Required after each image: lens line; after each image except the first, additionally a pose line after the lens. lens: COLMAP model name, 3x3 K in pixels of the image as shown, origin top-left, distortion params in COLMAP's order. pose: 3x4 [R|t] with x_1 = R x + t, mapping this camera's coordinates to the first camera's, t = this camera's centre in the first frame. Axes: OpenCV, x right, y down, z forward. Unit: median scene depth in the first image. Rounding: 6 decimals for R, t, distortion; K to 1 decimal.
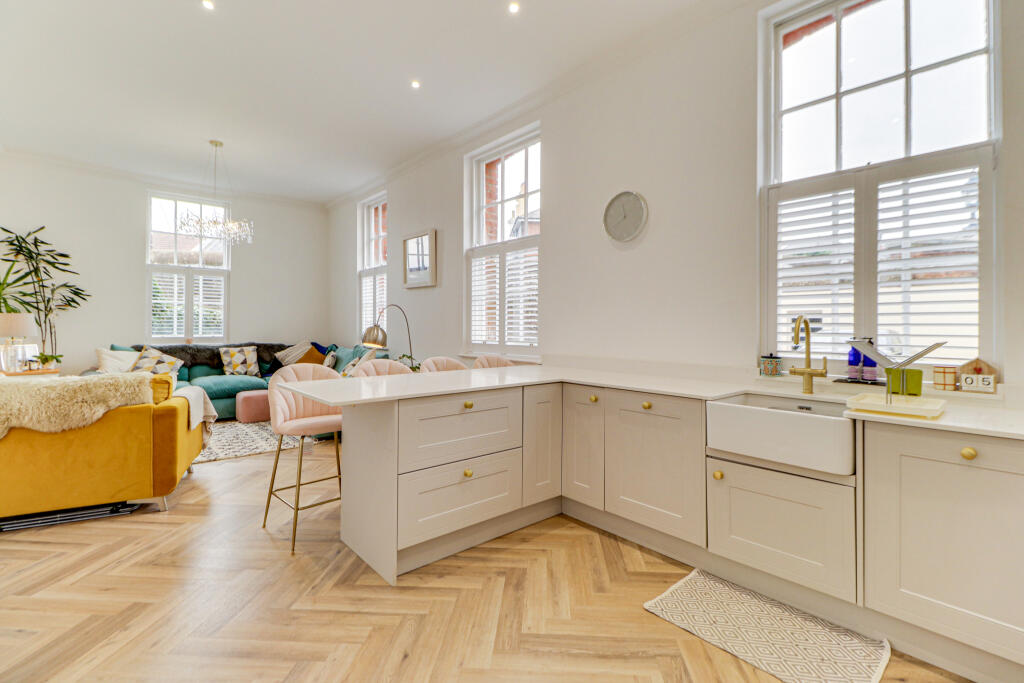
lens RADIAL K [[468.1, 0, 520.0], [0, 468.1, 320.3], [0, 0, 1]] dist [0.005900, -0.005647]
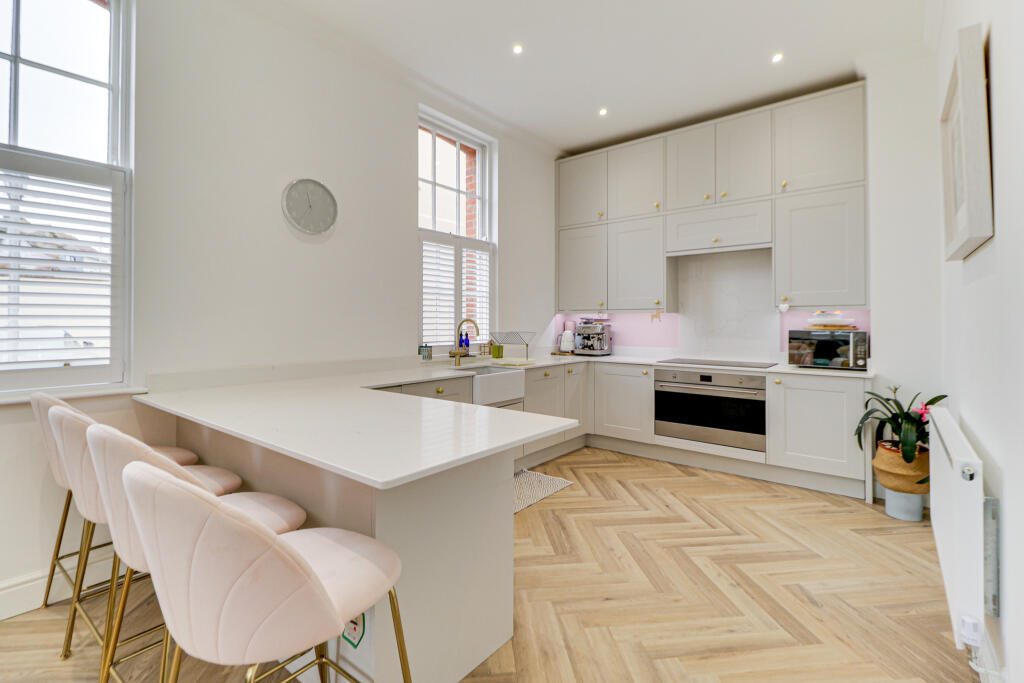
lens RADIAL K [[468.1, 0, 511.2], [0, 468.1, 319.7], [0, 0, 1]] dist [0.005900, -0.005647]
pose [[-0.165026, 0.004581, 0.986279, -1.084981], [-0.009772, 0.999933, -0.006279, 0.001673], [-0.986241, -0.010674, -0.164970, 1.124038]]
